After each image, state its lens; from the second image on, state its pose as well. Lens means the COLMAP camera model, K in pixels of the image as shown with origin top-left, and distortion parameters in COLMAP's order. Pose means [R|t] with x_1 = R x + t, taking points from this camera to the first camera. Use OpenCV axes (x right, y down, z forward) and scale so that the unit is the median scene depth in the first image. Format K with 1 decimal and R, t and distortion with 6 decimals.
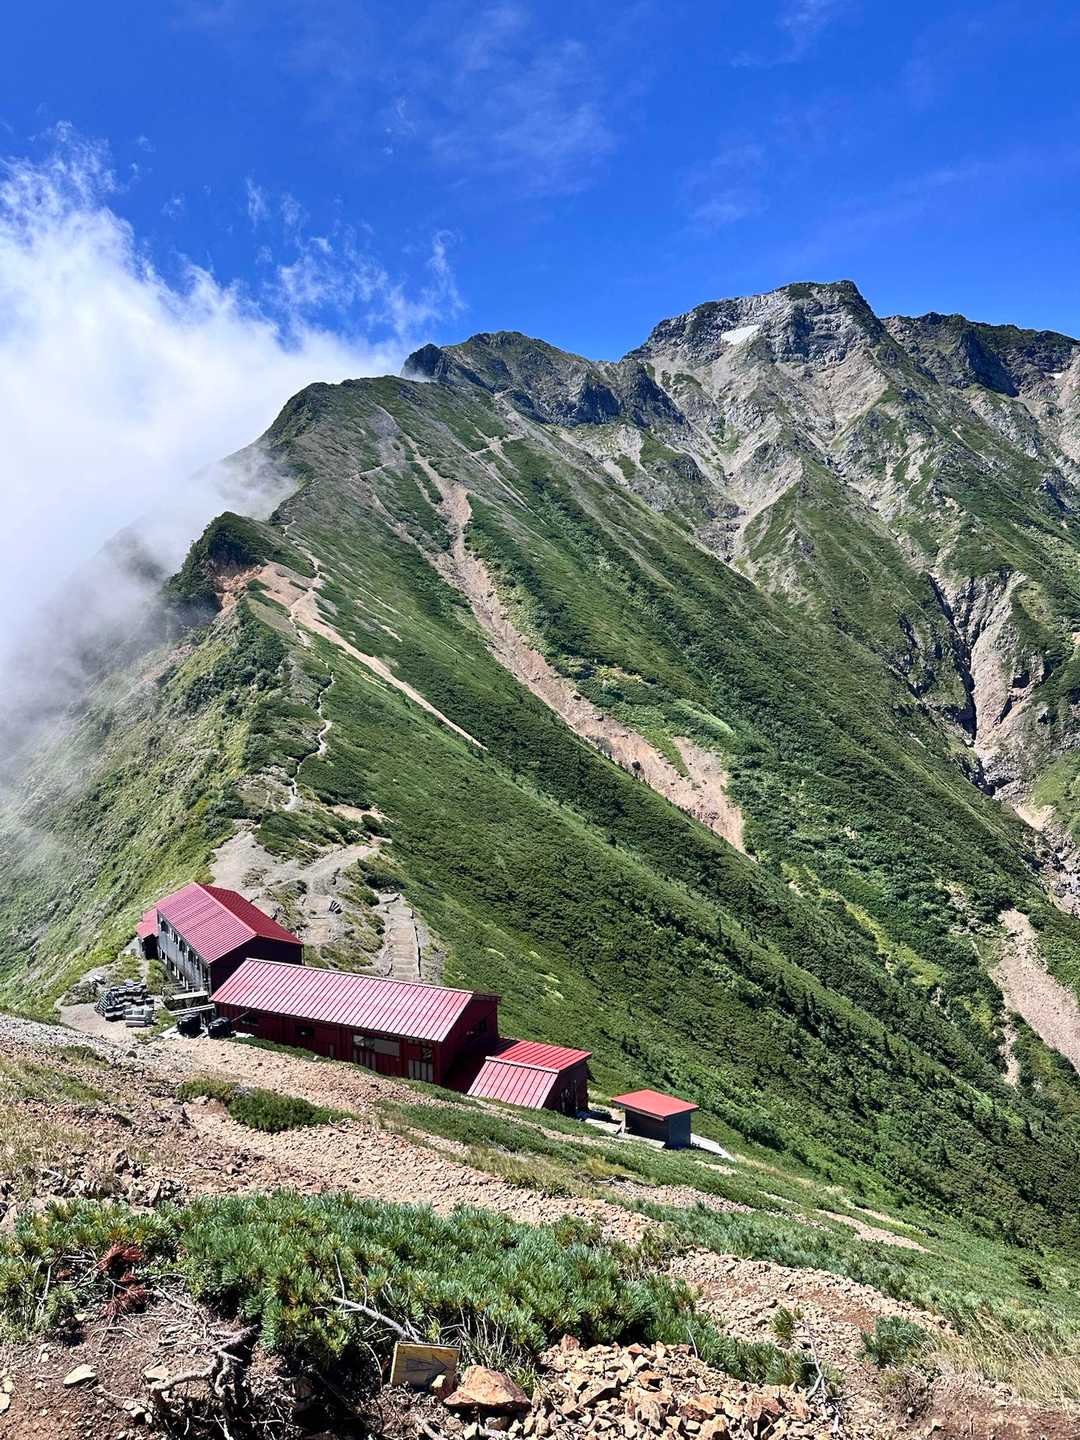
lens RADIAL K [[984.5, 0, 540.0], [0, 984.5, 720.0], [0, 0, 1]] dist [0.169575, -0.325066]
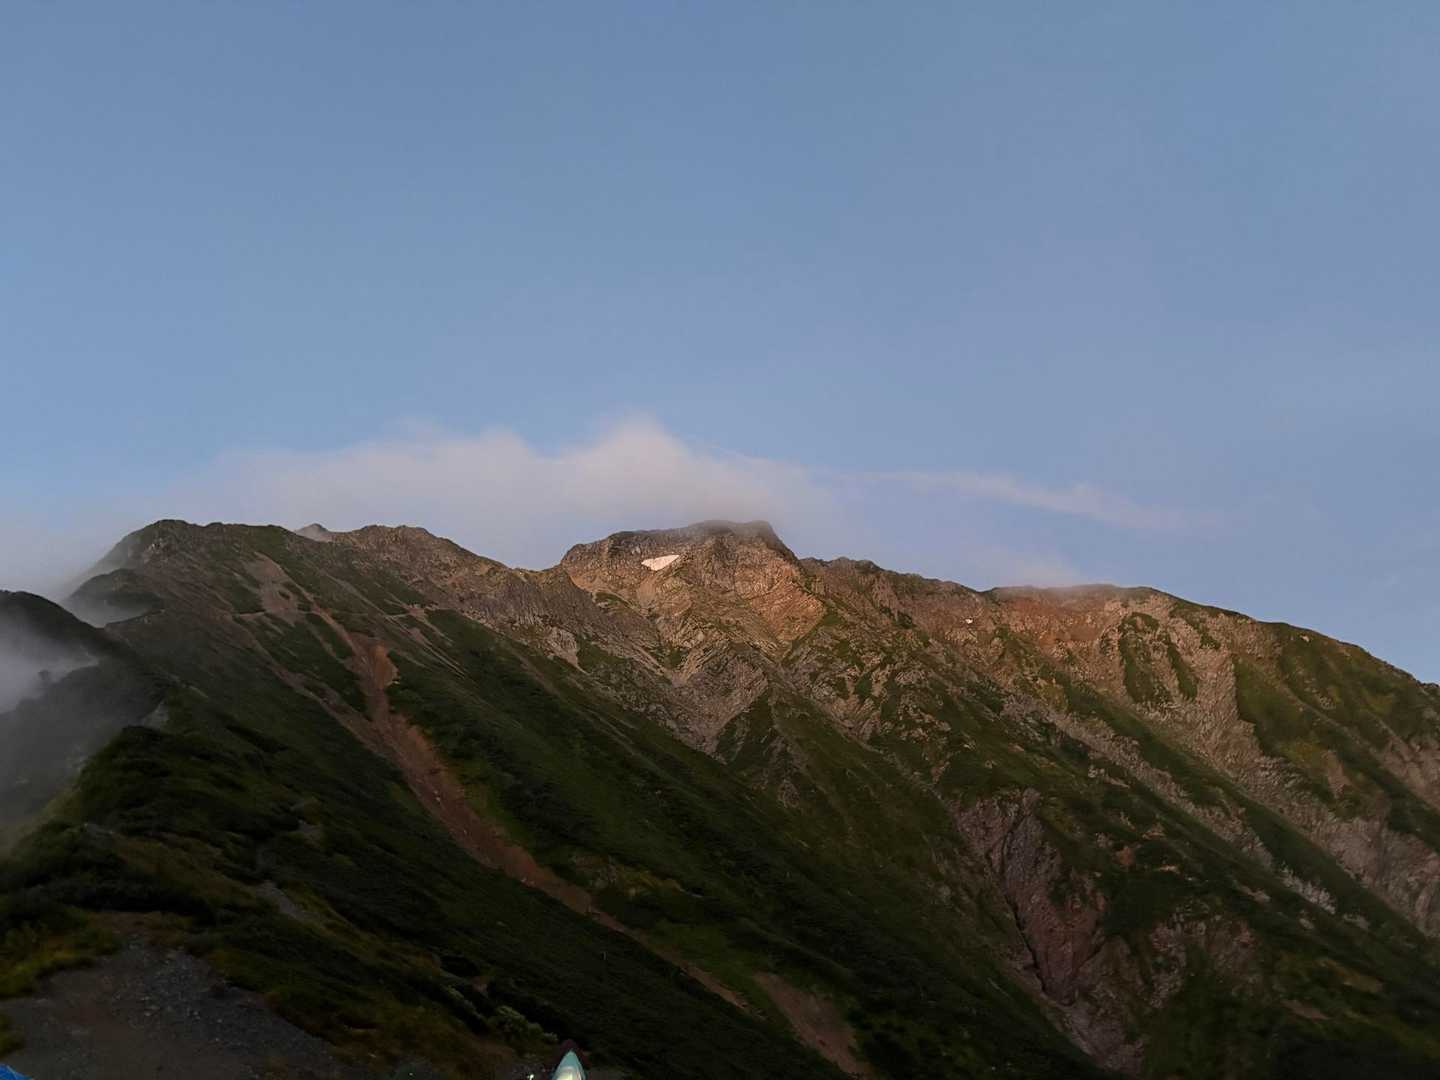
lens RADIAL K [[1085.9, 0, 728.7], [0, 1085.9, 541.4], [0, 0, 1]] dist [0.070986, -0.088640]
pose [[0.953943, 0.068387, 0.292089, -0.094591], [0.061342, 0.908628, -0.413077, 0.050892], [-0.293650, 0.411969, 0.862584, 0.268295]]
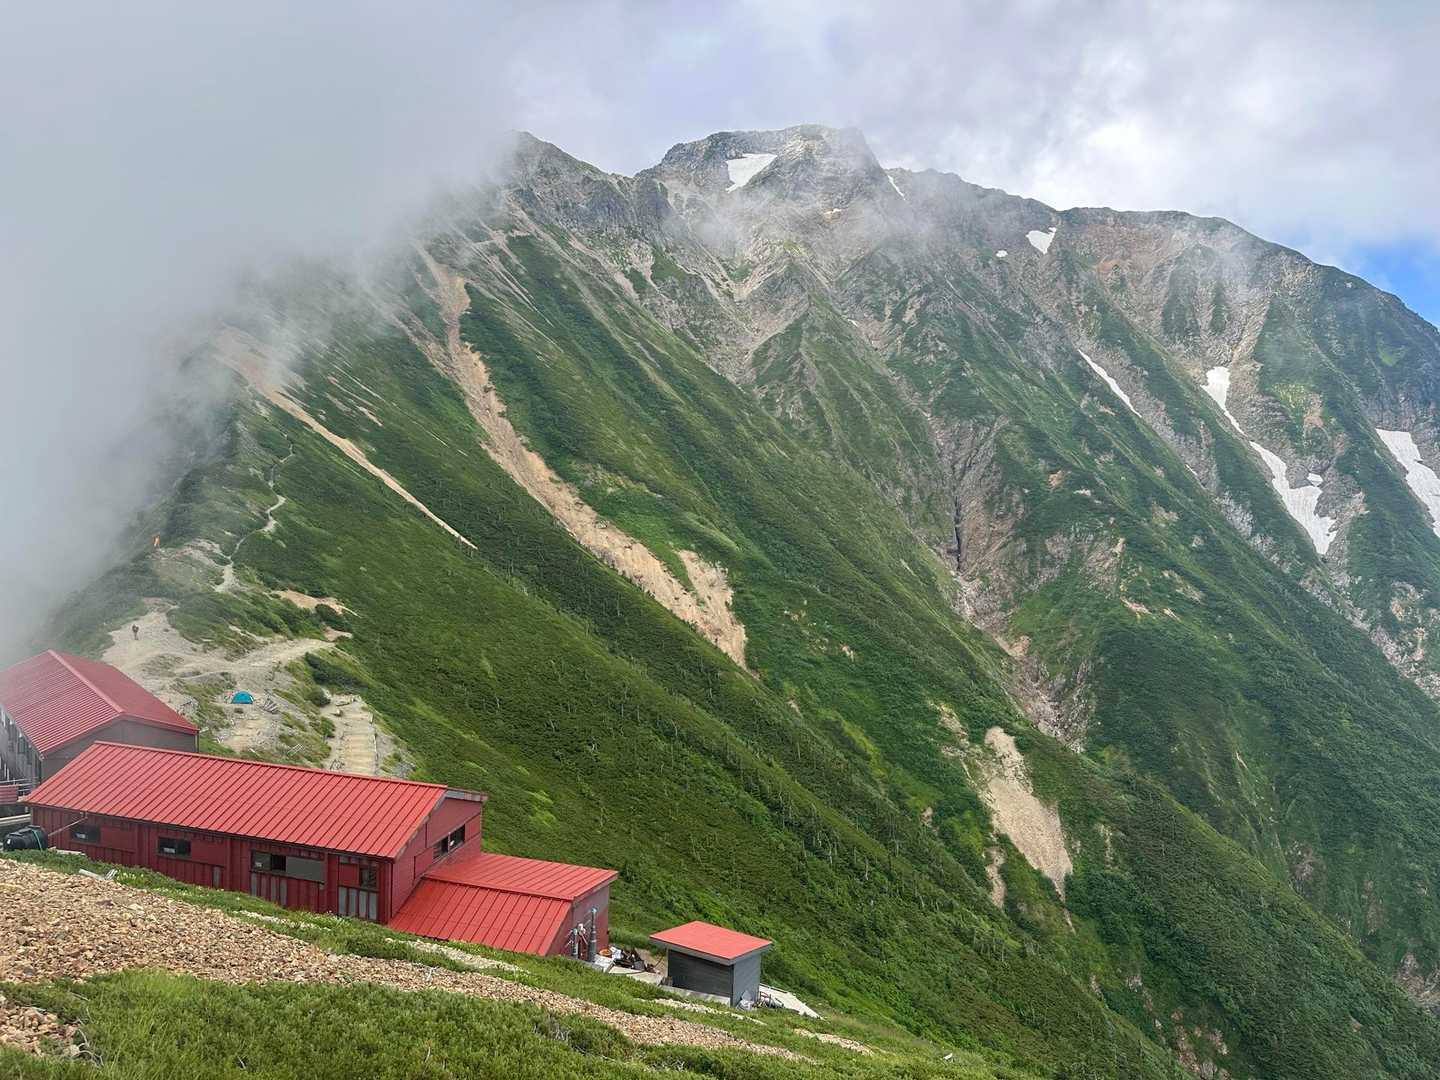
lens RADIAL K [[984.5, 0, 731.7], [0, 984.5, 534.5], [0, 0, 1]] dist [0.169575, -0.325066]
pose [[0.979406, 0.048525, 0.195981, -0.003016], [-0.045542, 0.998768, -0.019703, 0.016754], [-0.196695, 0.010372, 0.980410, 0.047096]]
